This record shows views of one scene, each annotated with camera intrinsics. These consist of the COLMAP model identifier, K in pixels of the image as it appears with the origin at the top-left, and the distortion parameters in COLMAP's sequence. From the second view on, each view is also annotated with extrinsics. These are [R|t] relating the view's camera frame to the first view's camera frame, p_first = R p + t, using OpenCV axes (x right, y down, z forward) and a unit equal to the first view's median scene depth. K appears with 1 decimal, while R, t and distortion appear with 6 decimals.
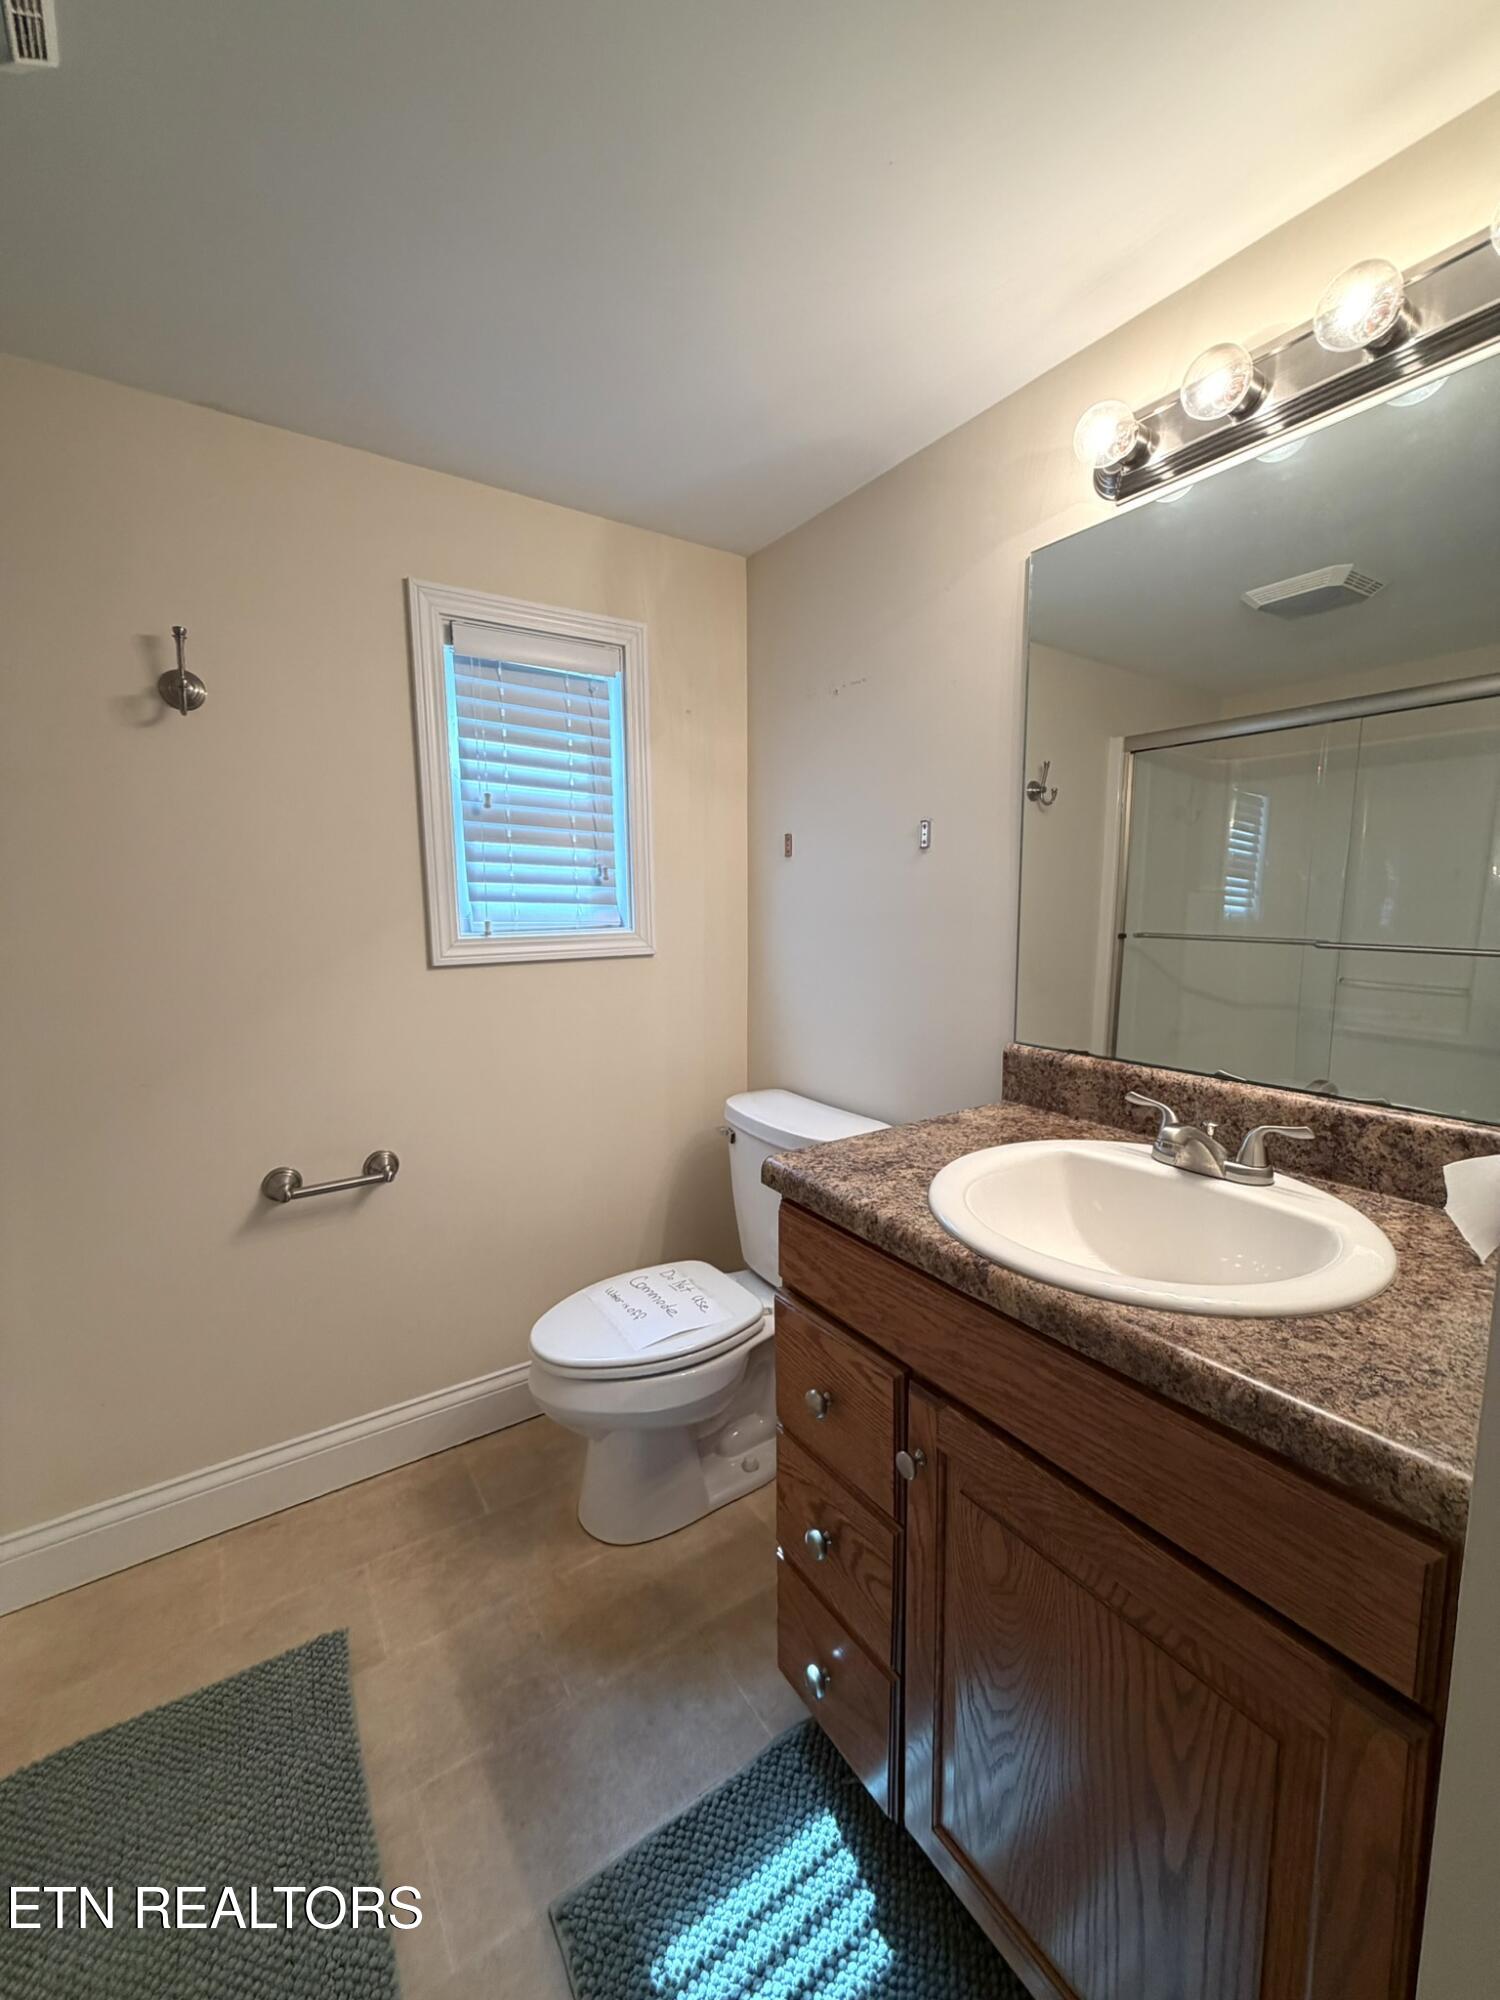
lens RADIAL K [[795.1, 0, 747.3], [0, 795.1, 989.8], [0, 0, 1]] dist [-0.001348, 0.000469]
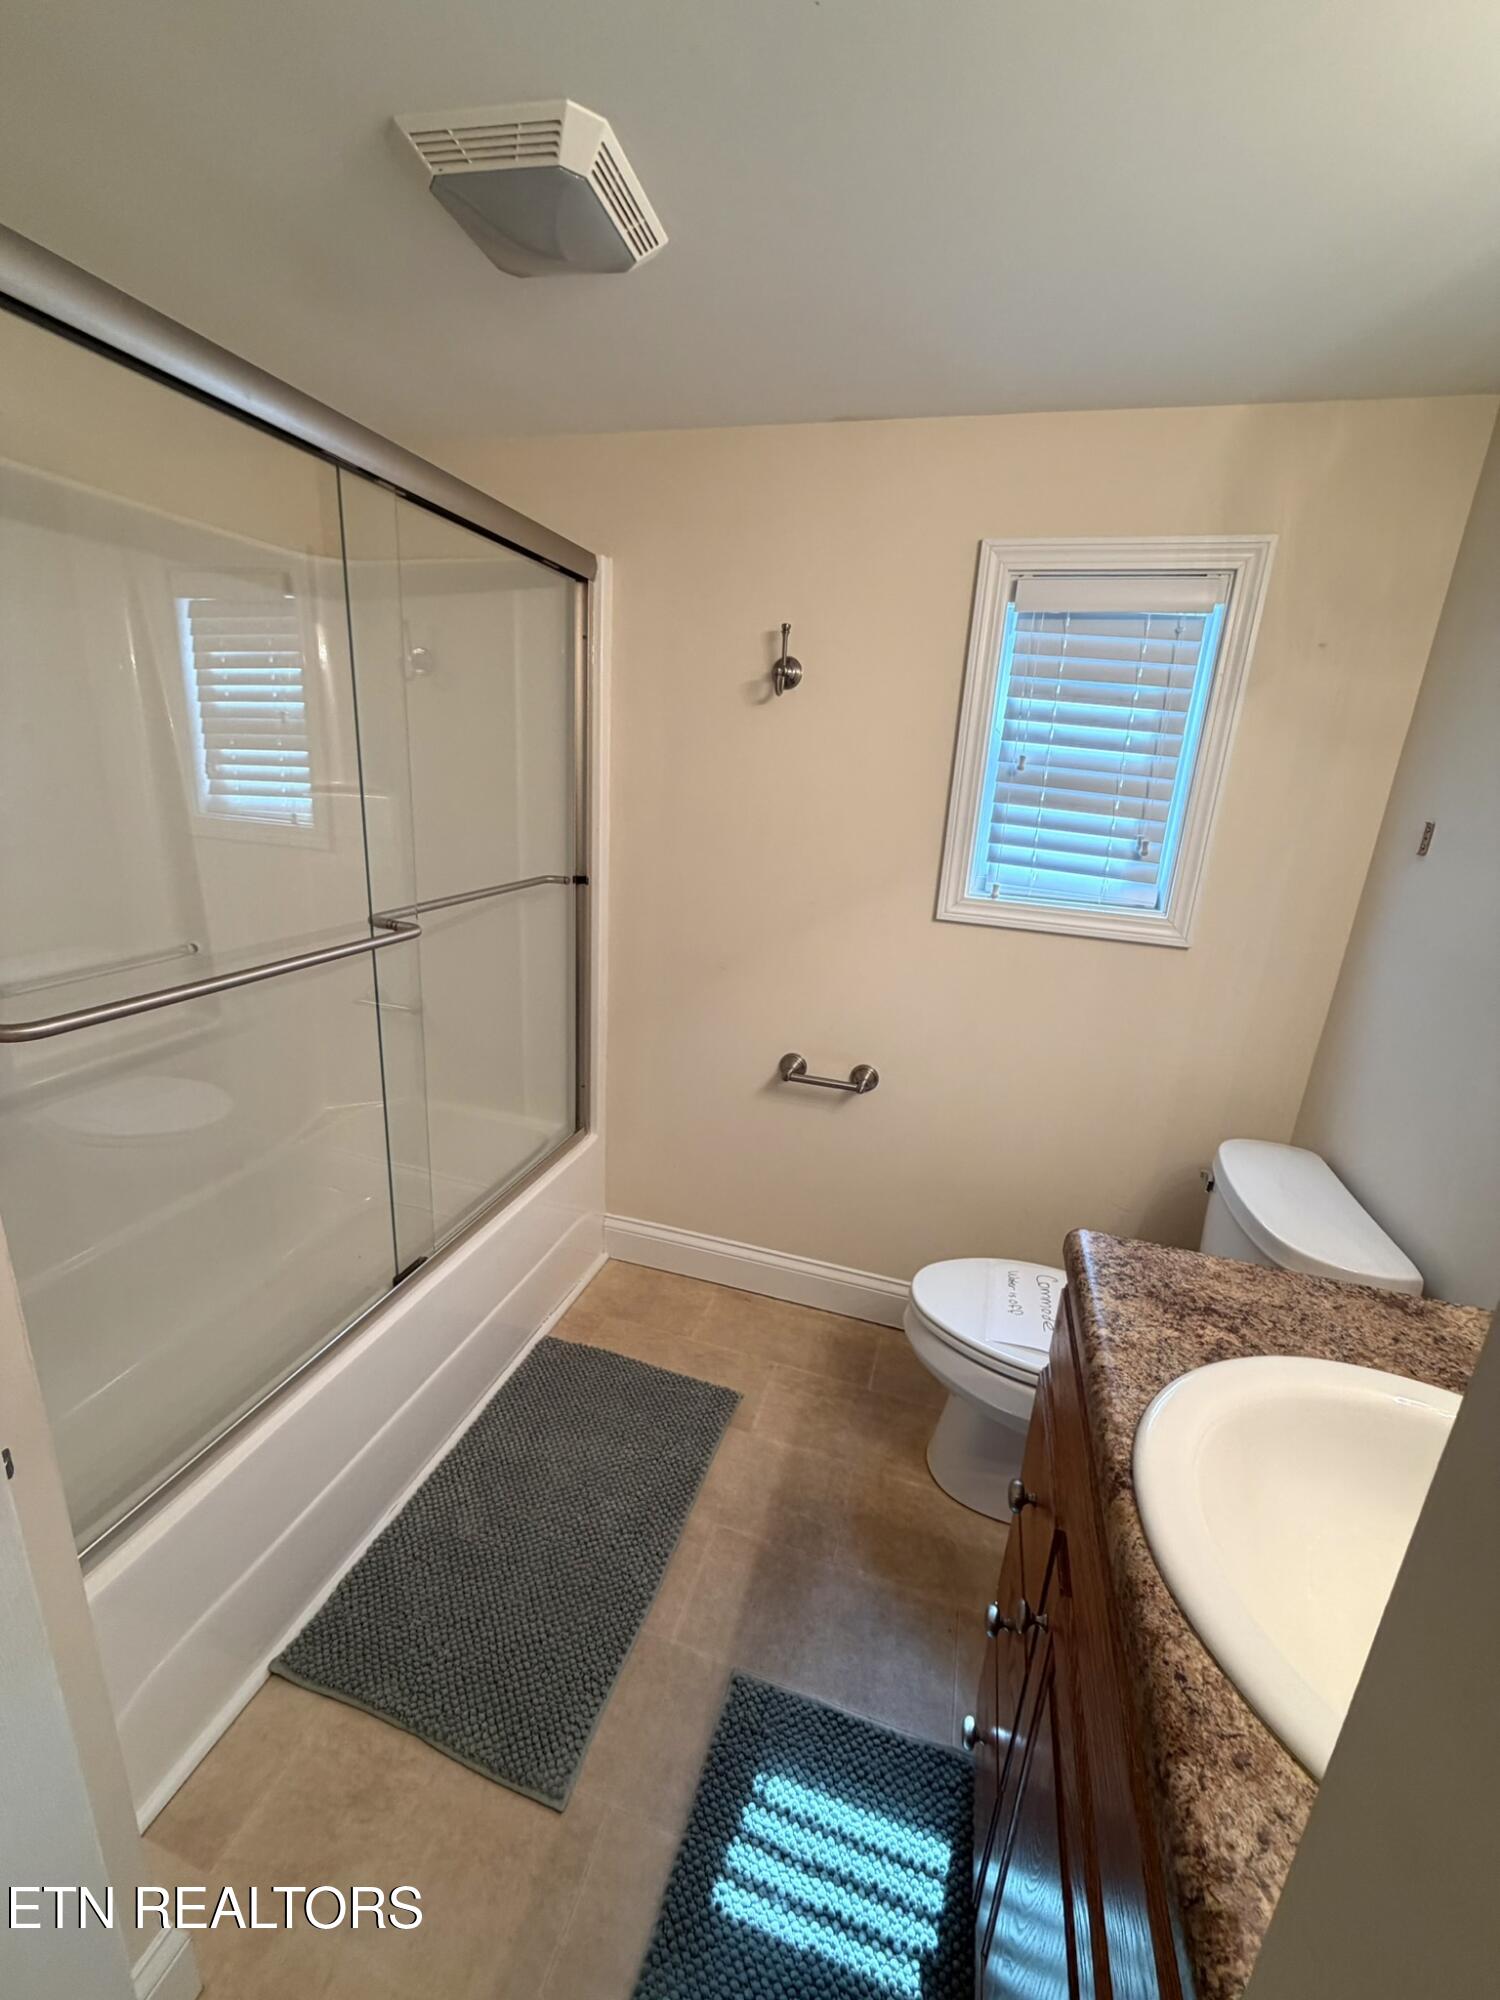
lens RADIAL K [[795.1, 0, 747.3], [0, 795.1, 989.8], [0, 0, 1]] dist [-0.001348, 0.000469]
pose [[0.635160, 0.257826, -0.728078, 0.348784], [-0.160975, 0.966130, 0.201693, -0.157862], [0.755420, -0.010905, 0.655150, 0.138205]]
